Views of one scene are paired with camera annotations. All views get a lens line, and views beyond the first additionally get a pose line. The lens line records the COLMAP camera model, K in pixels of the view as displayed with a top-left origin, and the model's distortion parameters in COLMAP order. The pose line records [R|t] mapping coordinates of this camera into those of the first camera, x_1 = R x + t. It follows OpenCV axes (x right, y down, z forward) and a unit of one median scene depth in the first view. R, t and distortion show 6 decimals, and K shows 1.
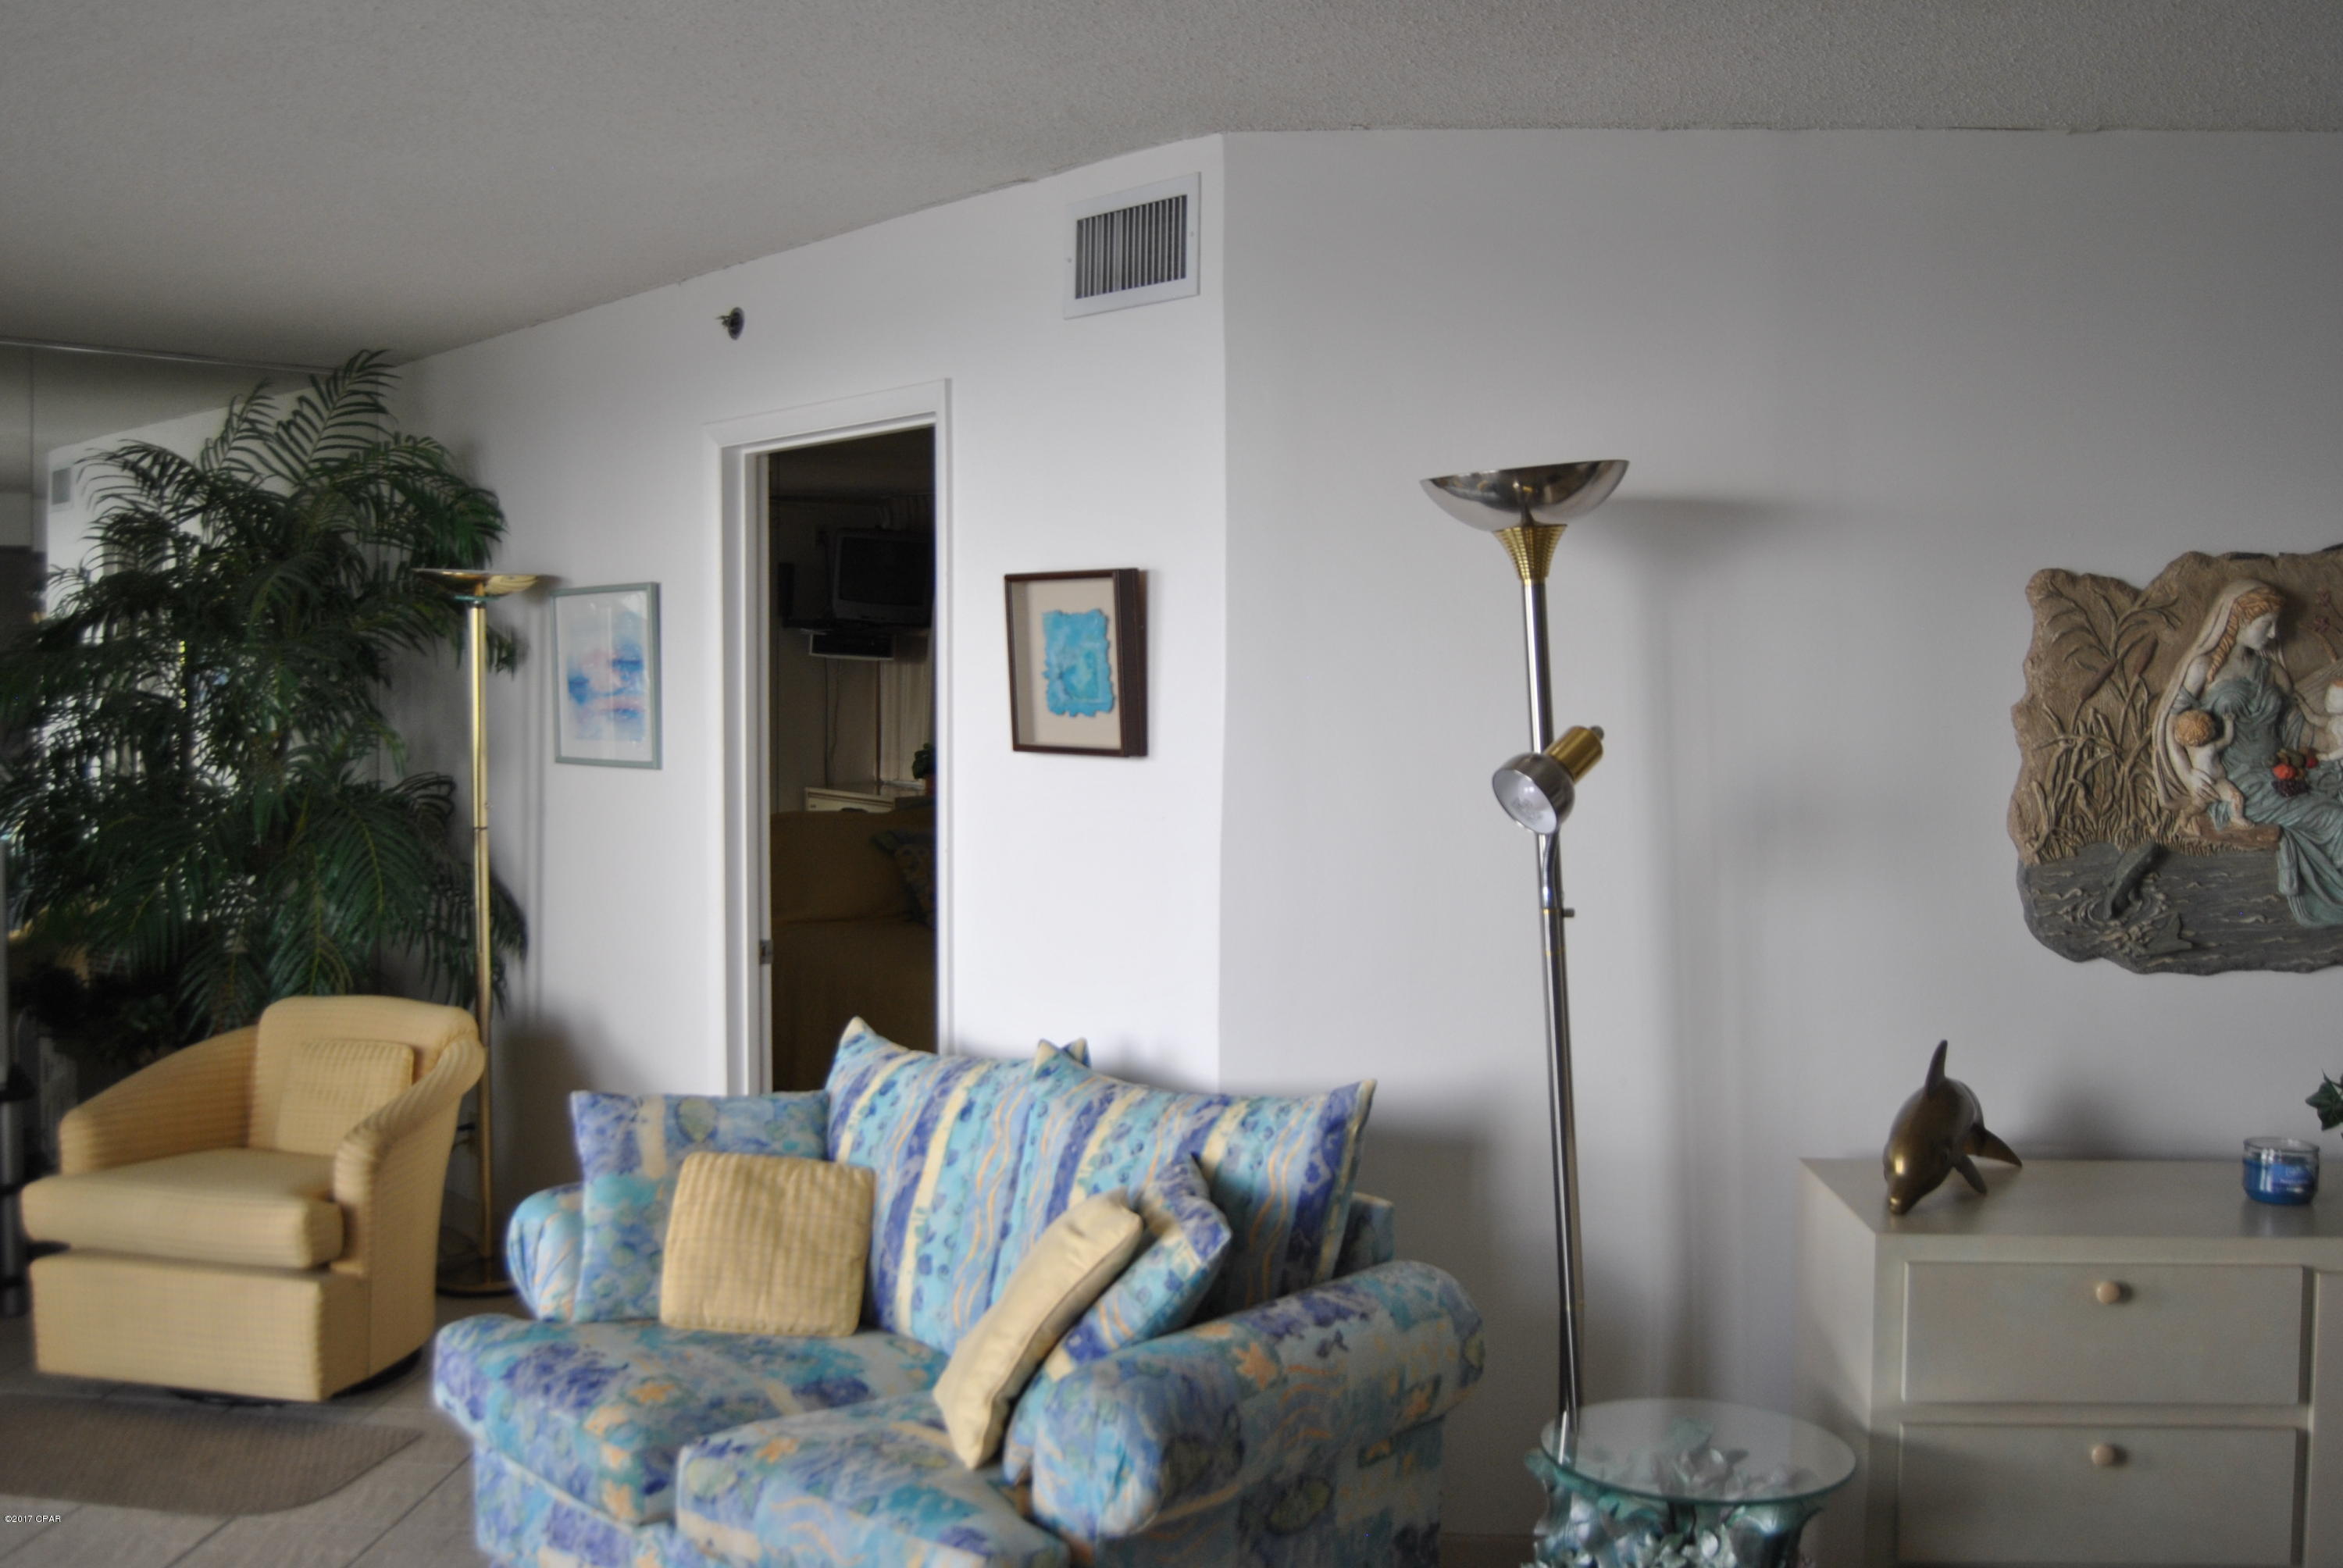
lens RADIAL K [[2166.6, 0, 1171.5], [0, 2166.6, 784.0], [0, 0, 1]] dist [-0.073310, -0.004635]
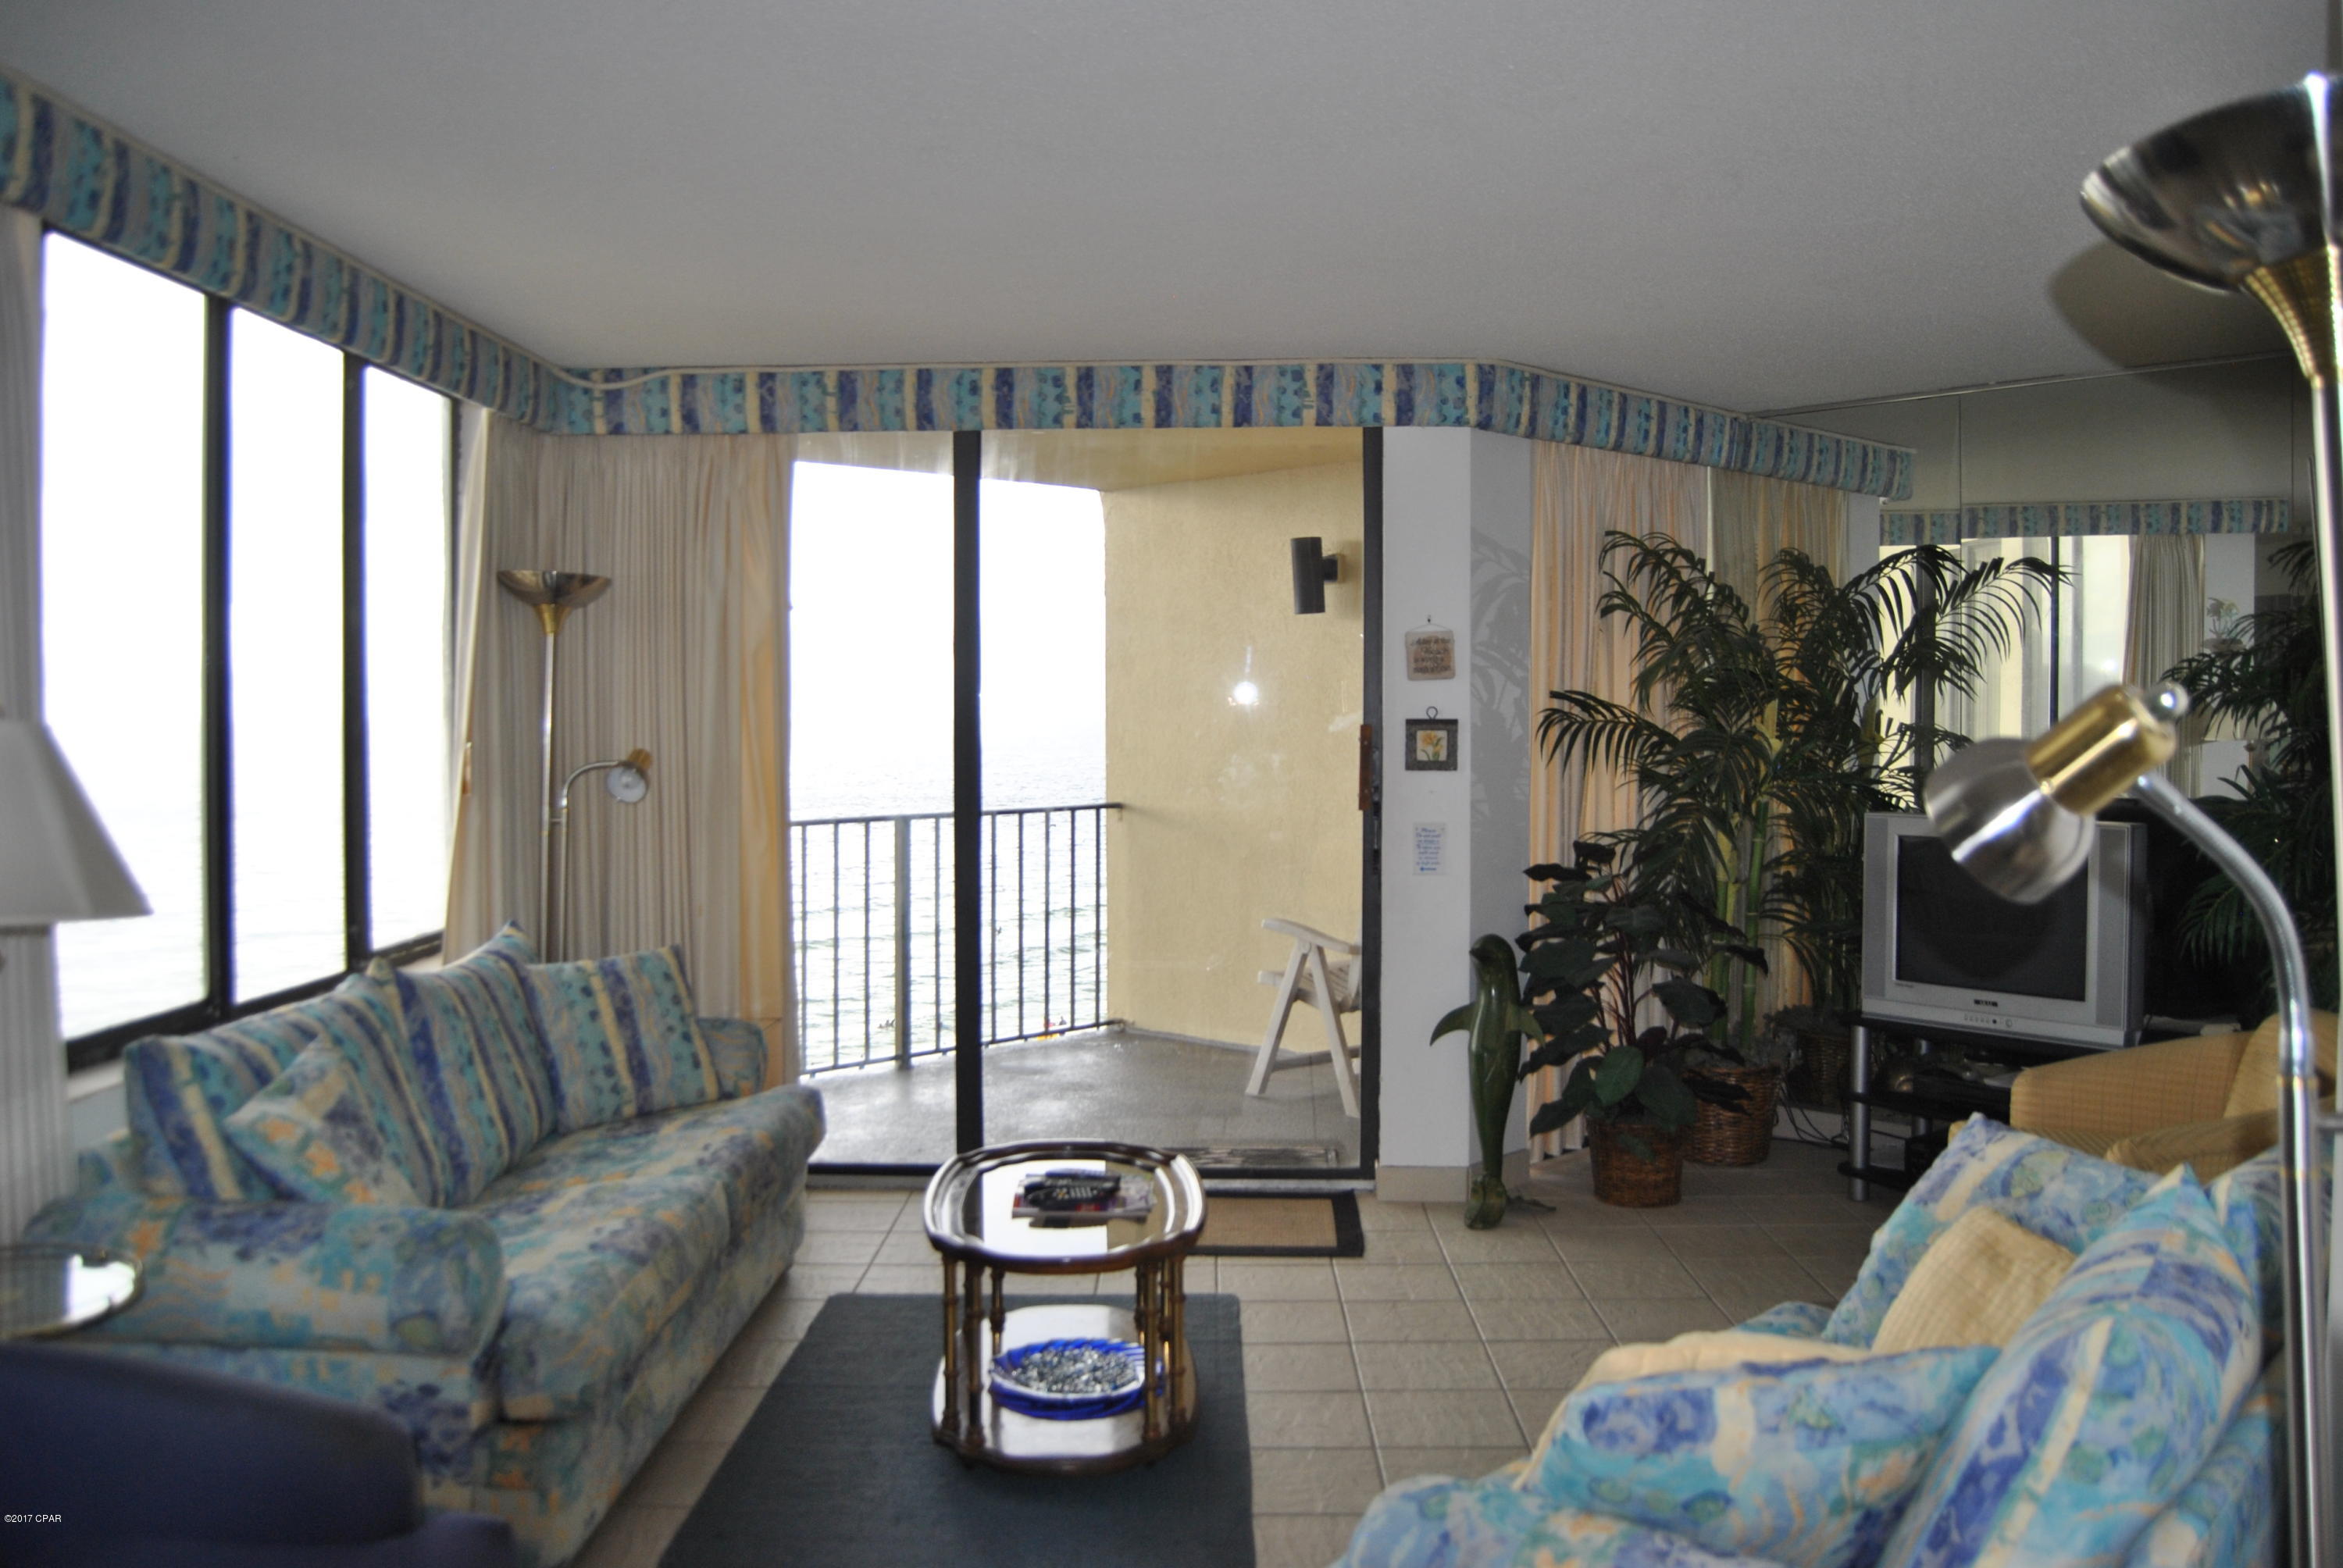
lens RADIAL K [[1850.0, 0, 1171.5], [0, 1850.0, 784.0], [0, 0, 1]] dist [-0.075905, -0.004314]
pose [[0.033290, 0.032719, -0.998910, 0.582663], [-0.037252, 0.998810, 0.031475, -0.008315], [0.998751, 0.036163, 0.034469, 0.786010]]
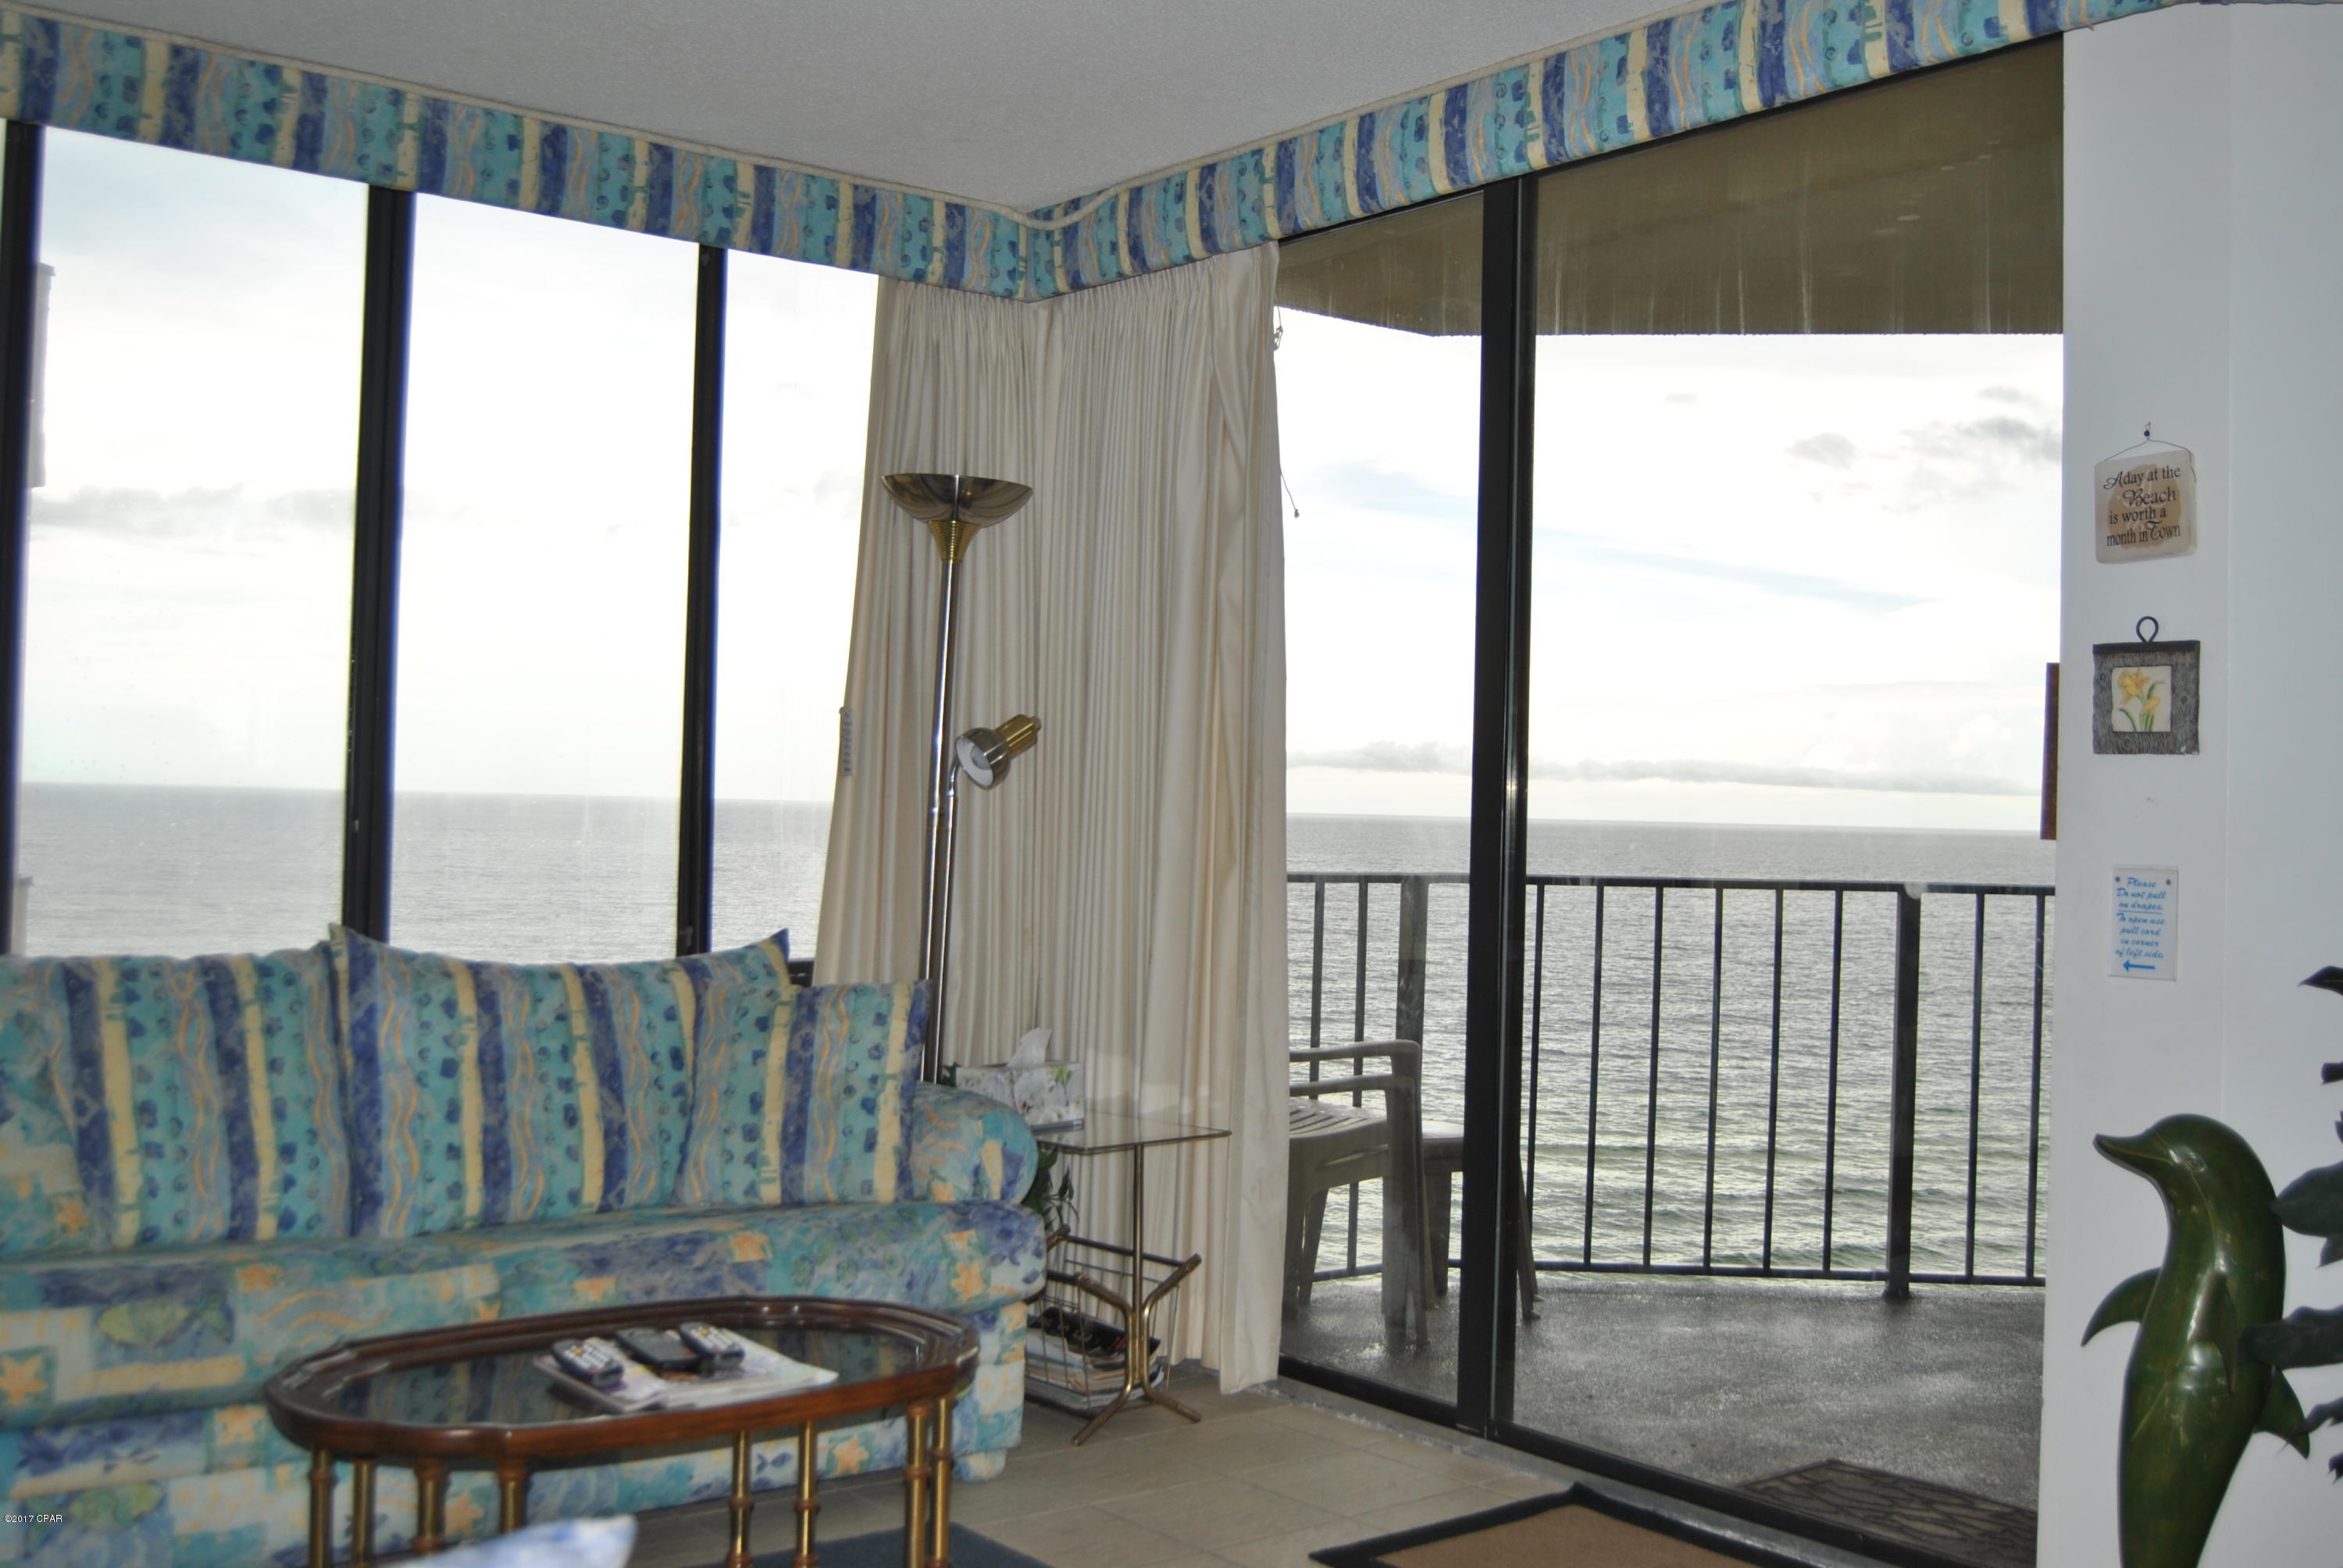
lens RADIAL K [[2396.1, 0, 1181.4], [0, 2396.1, 785.4], [0, 0, 1]] dist [-0.064839, 0.009229]
pose [[-0.745687, -0.030905, -0.665579, -0.155761], [-0.055277, 0.998350, 0.015574, 0.046970], [0.663999, 0.048405, -0.746165, 1.602760]]
